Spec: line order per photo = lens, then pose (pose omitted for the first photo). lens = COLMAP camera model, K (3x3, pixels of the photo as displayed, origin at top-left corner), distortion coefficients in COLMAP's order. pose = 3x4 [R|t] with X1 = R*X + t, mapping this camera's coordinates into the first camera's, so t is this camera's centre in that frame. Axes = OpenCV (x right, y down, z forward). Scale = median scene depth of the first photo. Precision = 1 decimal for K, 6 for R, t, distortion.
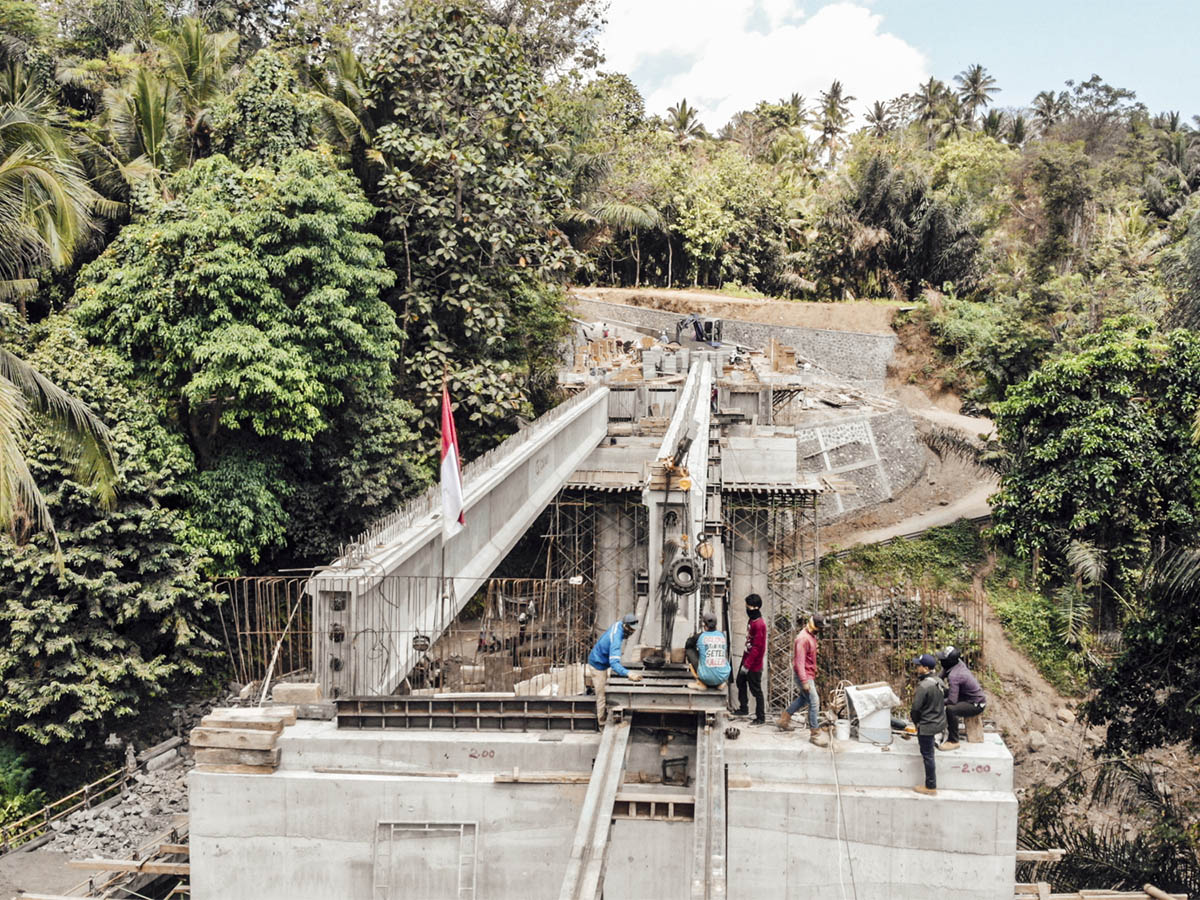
lens RADIAL K [[1235.5, 0, 603.3], [0, 1235.5, 436.6], [0, 0, 1]] dist [0.213987, -0.626521]
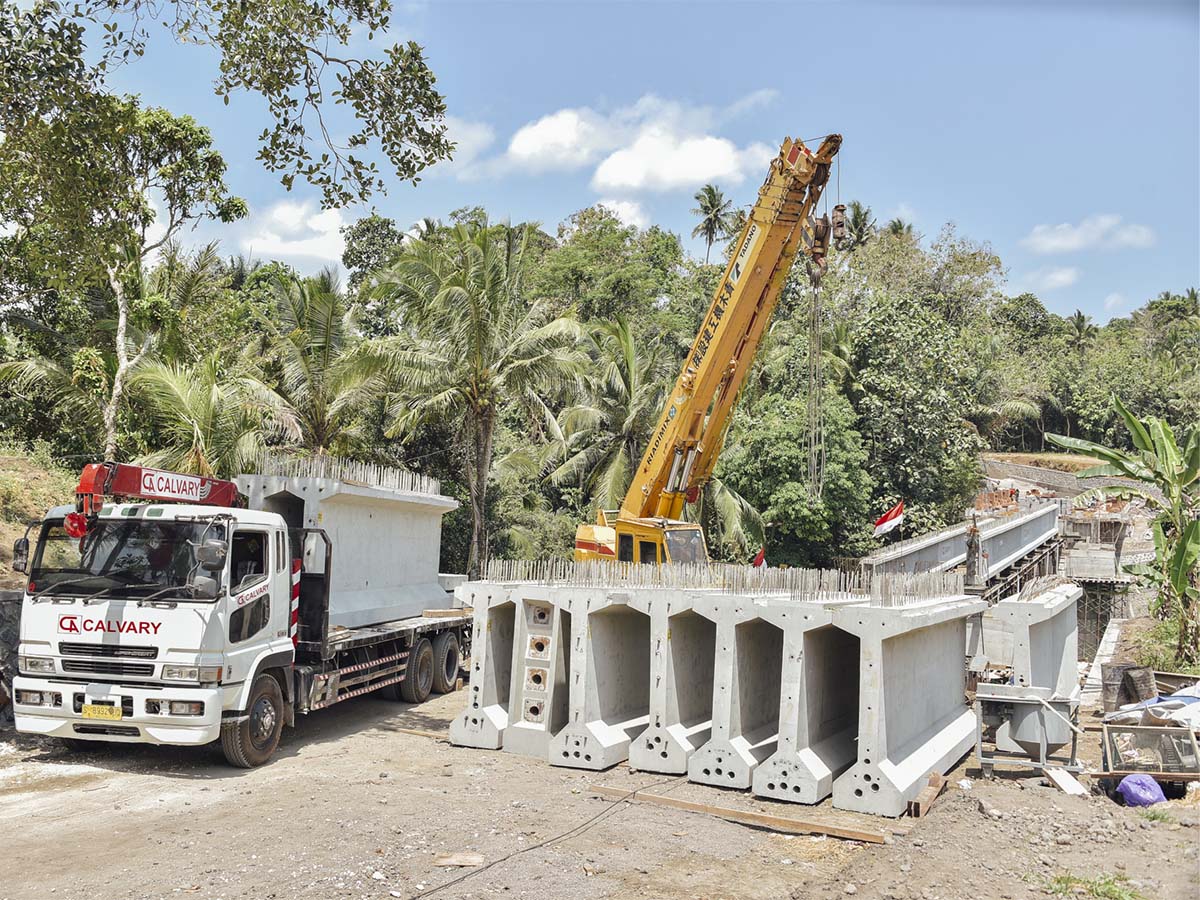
lens RADIAL K [[1182.6, 0, 600.0], [0, 1182.6, 450.0], [0, 0, 1]] dist [0.012385, -0.170693]
pose [[0.932797, -0.007732, -0.360320, 0.084010], [-0.033281, 0.993650, -0.107482, 0.059292], [0.358863, 0.112251, 0.926616, -0.705120]]
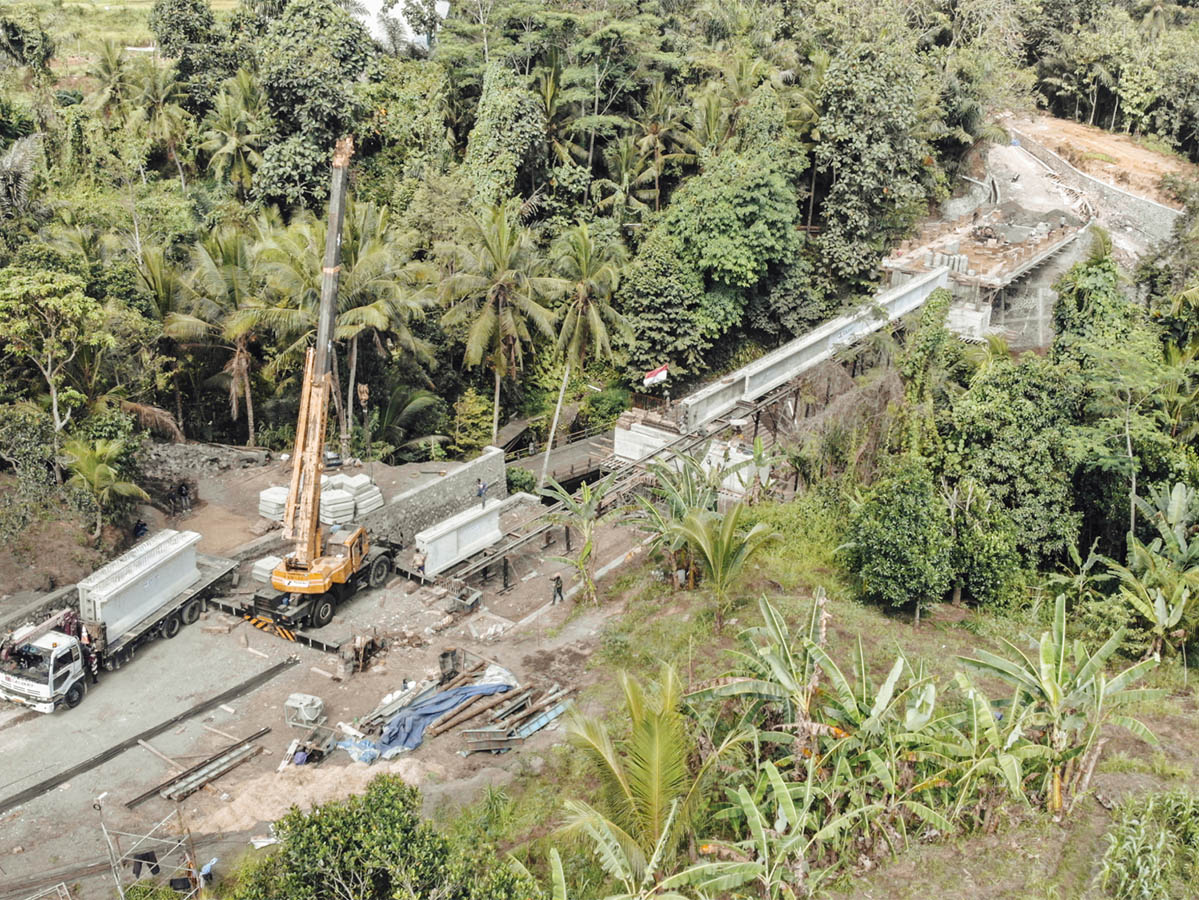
lens RADIAL K [[1234.5, 0, 602.8], [0, 1234.5, 436.6], [0, 0, 1]] dist [0.213987, -0.626521]
pose [[0.848758, 0.213496, -0.483765, 0.637594], [-0.061844, 0.948669, 0.310164, -0.388018], [0.525152, -0.233336, 0.818395, -0.980648]]
